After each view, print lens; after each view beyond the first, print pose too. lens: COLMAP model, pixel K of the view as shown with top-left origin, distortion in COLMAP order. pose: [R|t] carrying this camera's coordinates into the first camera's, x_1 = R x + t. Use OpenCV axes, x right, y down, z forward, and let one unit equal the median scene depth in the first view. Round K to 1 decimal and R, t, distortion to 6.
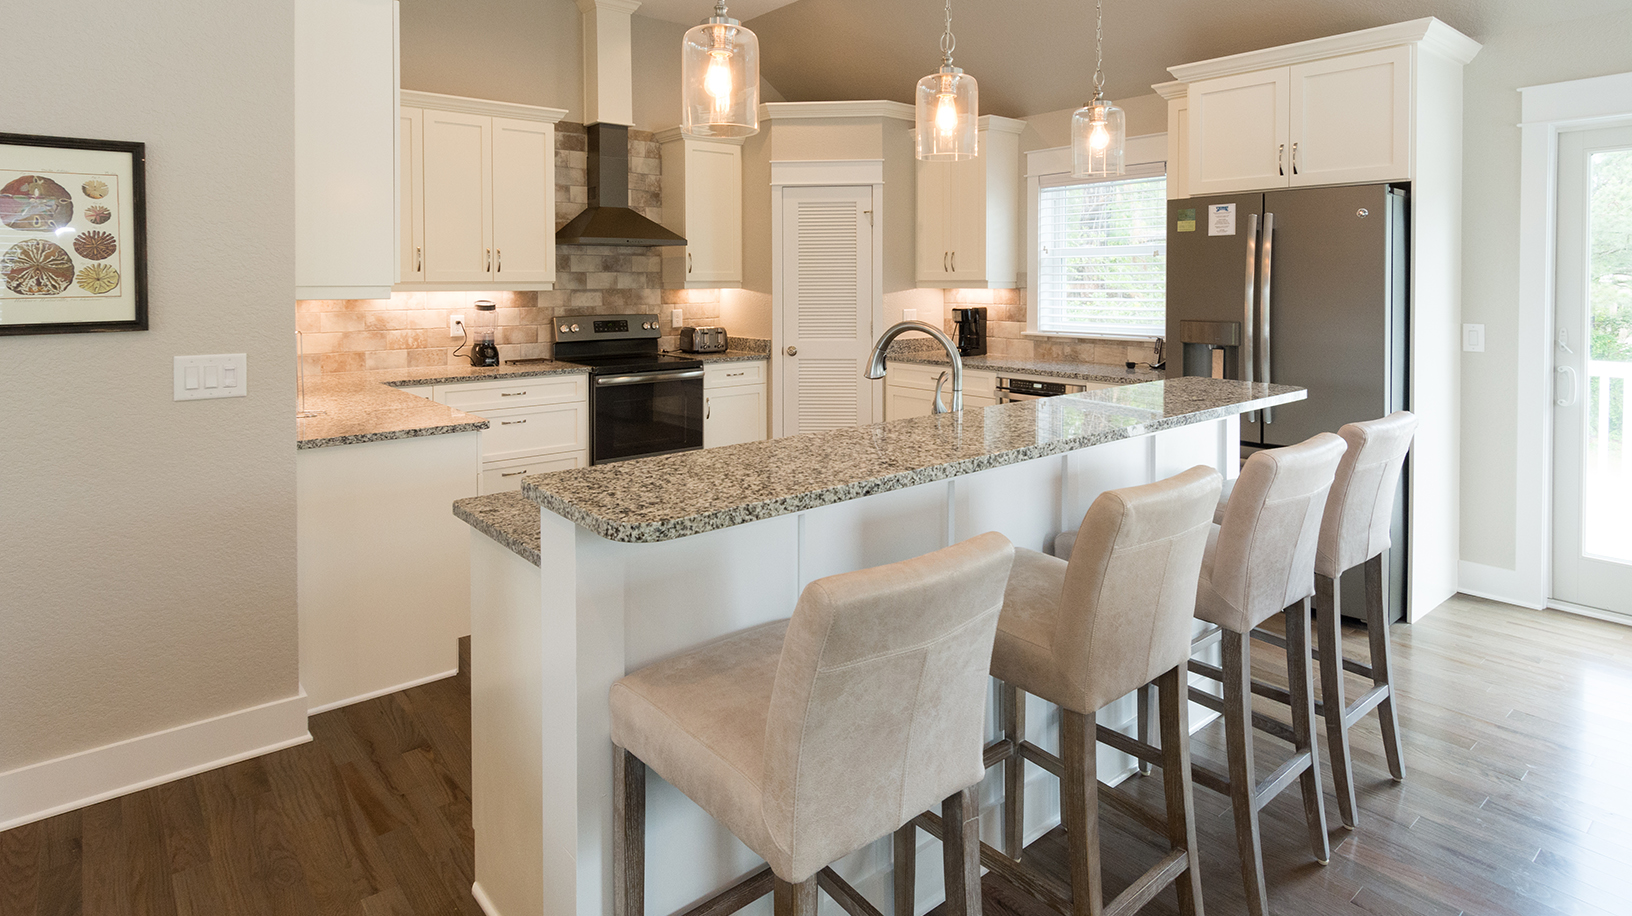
lens RADIAL K [[888.8, 0, 886.7], [0, 888.8, 292.7], [0, 0, 1]] dist [-0.003254, -0.000646]
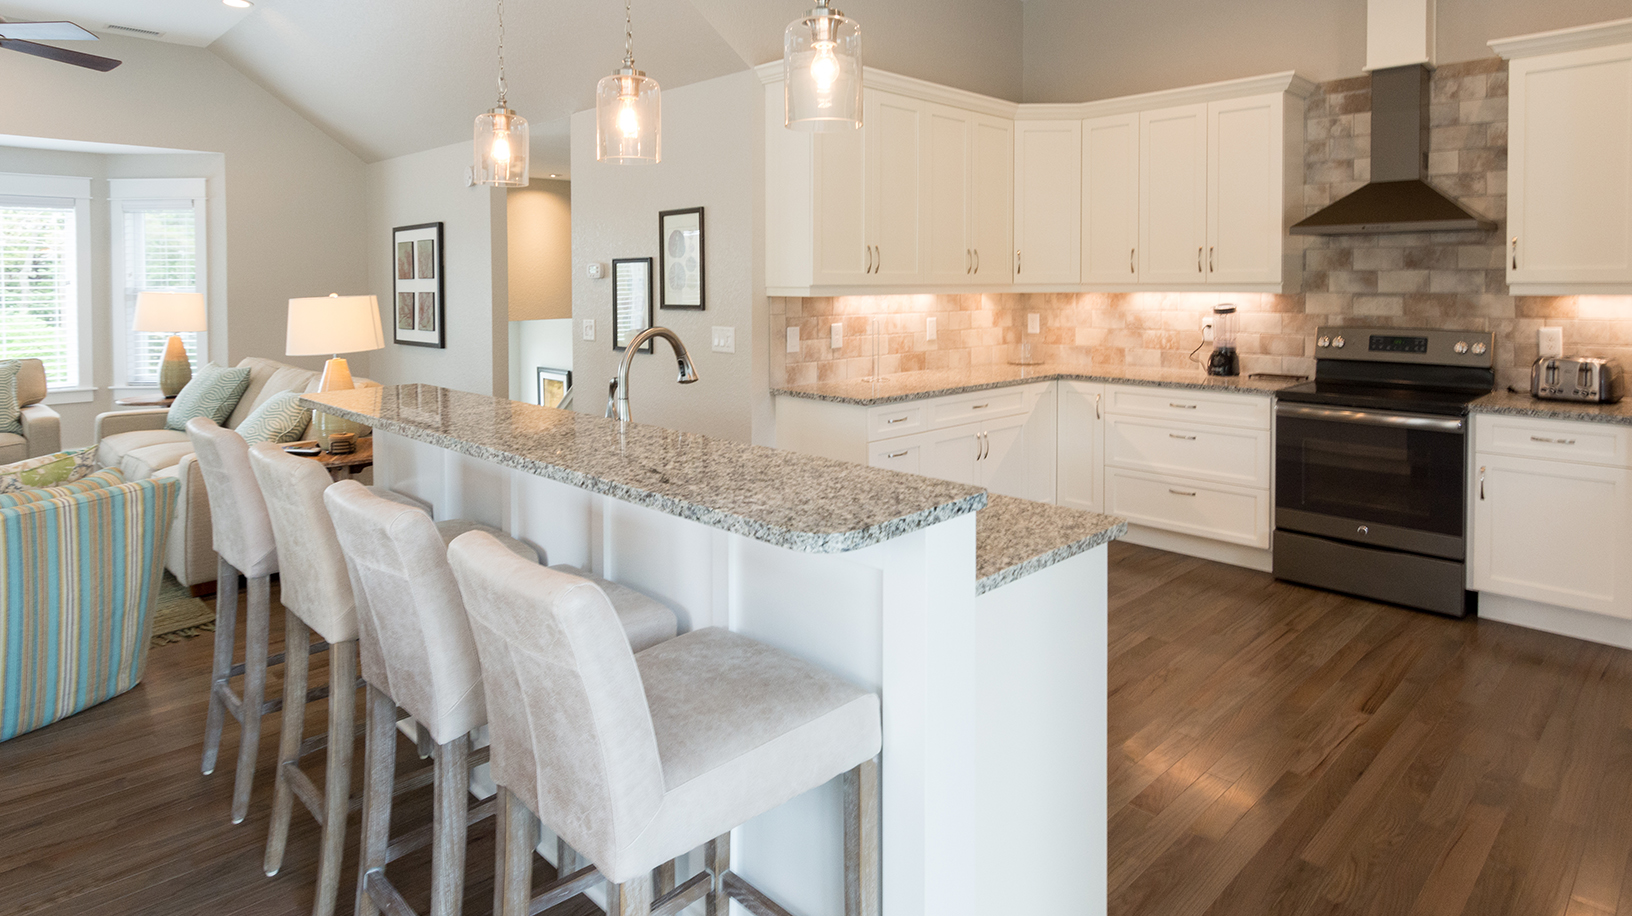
lens RADIAL K [[909.7, 0, 733.8], [0, 909.7, 300.0], [0, 0, 1]] dist [-0.001904, -0.000401]
pose [[0.008375, 0.022193, -0.999719, 0.437082], [-0.011135, 0.999694, 0.022099, -0.008946], [0.999903, 0.010947, 0.008620, 0.452836]]
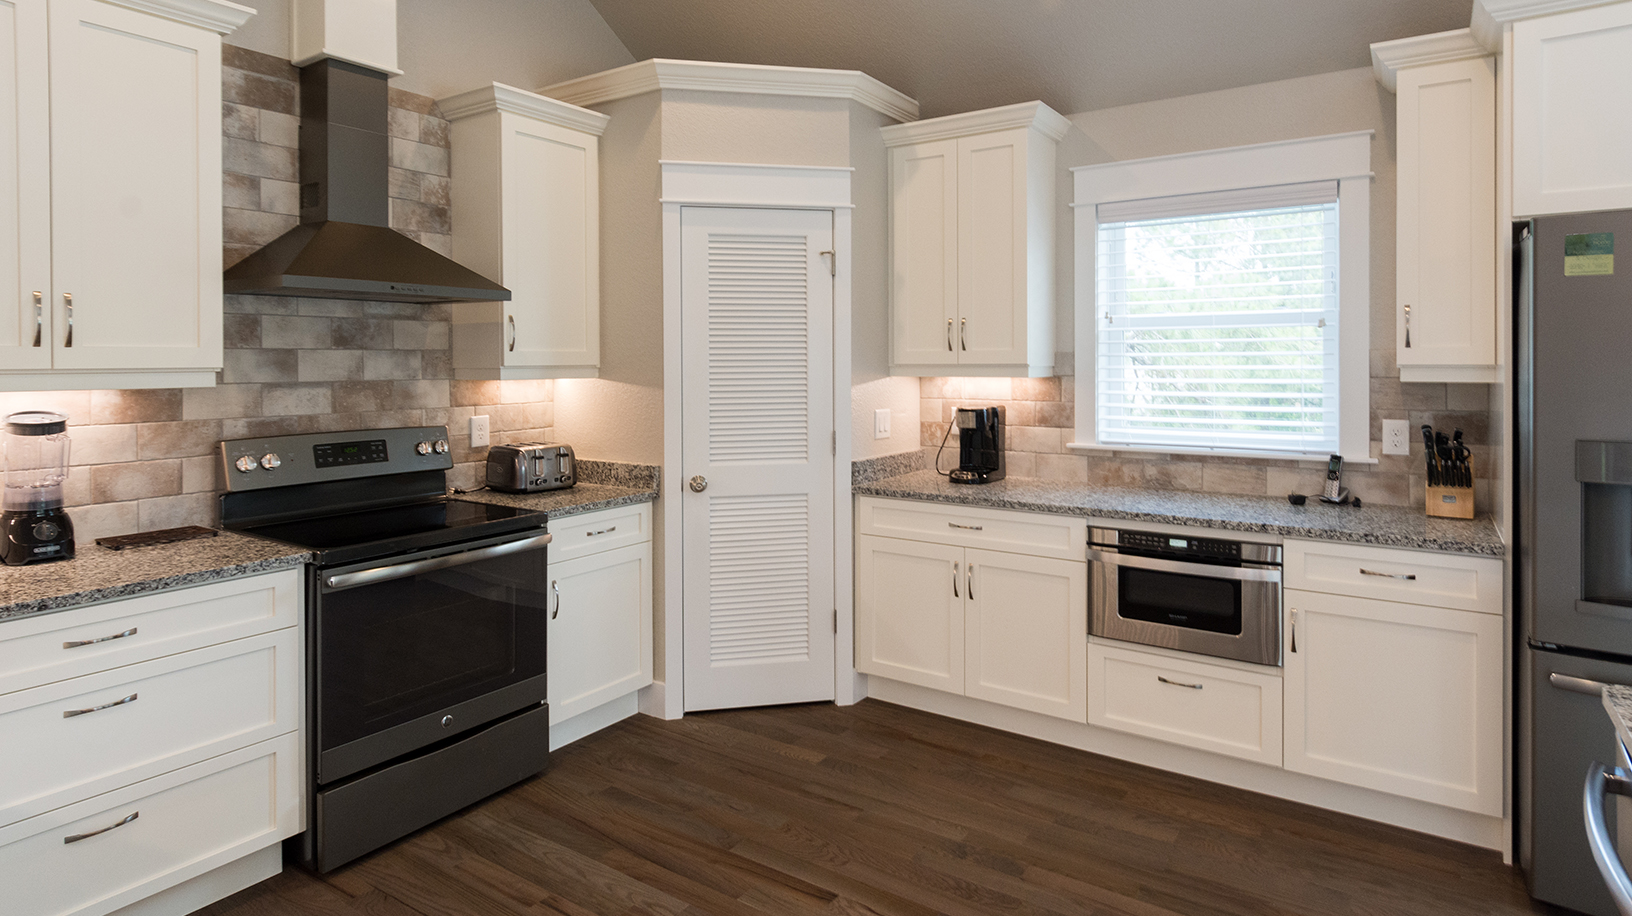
lens RADIAL K [[850.7, 0, 885.3], [0, 850.7, 366.9], [0, 0, 1]] dist [0.001182, -0.001961]
pose [[0.959507, -0.001905, 0.281678, -0.151973], [0.003818, 0.999973, -0.006243, -0.008662], [-0.281658, 0.007066, 0.959489, 0.436864]]
